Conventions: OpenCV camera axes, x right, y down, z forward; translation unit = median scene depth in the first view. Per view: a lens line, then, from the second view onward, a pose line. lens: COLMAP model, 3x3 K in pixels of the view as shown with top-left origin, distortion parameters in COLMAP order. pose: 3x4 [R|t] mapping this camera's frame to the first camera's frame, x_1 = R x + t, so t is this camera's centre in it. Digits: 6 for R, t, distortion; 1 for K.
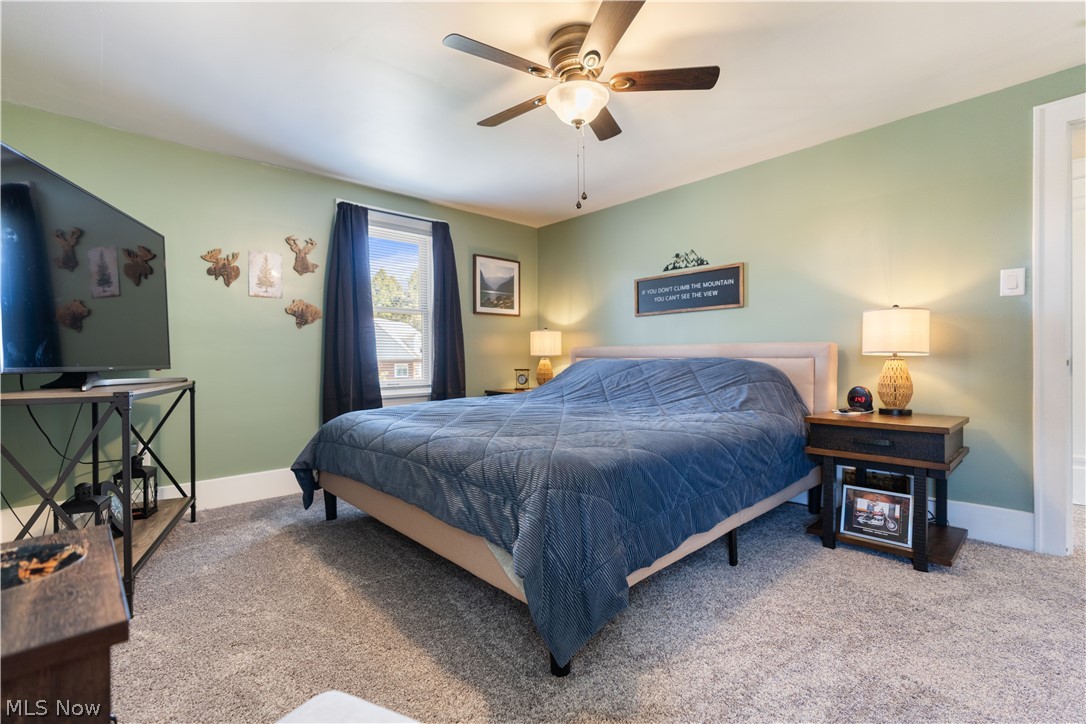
lens RADIAL K [[487.7, 0, 546.0], [0, 487.7, 360.3], [0, 0, 1]] dist [-0.002104, -0.000122]
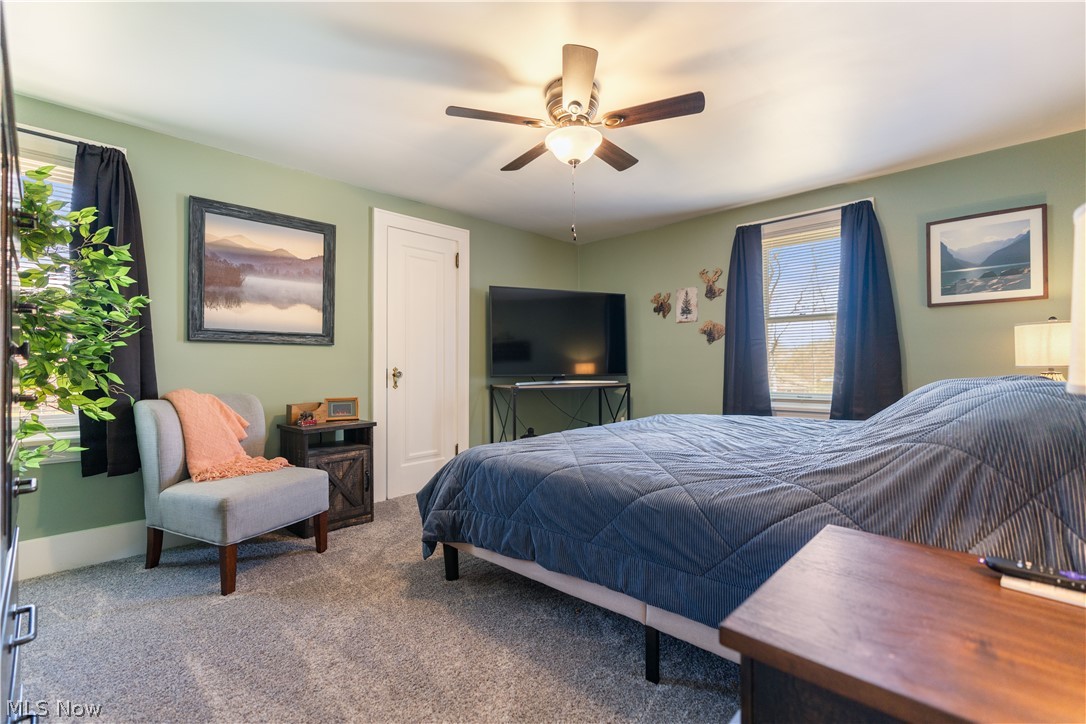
lens RADIAL K [[498.4, 0, 538.4], [0, 498.4, 359.4], [0, 0, 1]] dist [-0.012712, 0.000012]
pose [[0.039054, -0.012240, -0.999162, 0.656388], [-0.002291, 0.999921, -0.012339, -0.011096], [0.999234, 0.002771, 0.039023, 0.484680]]
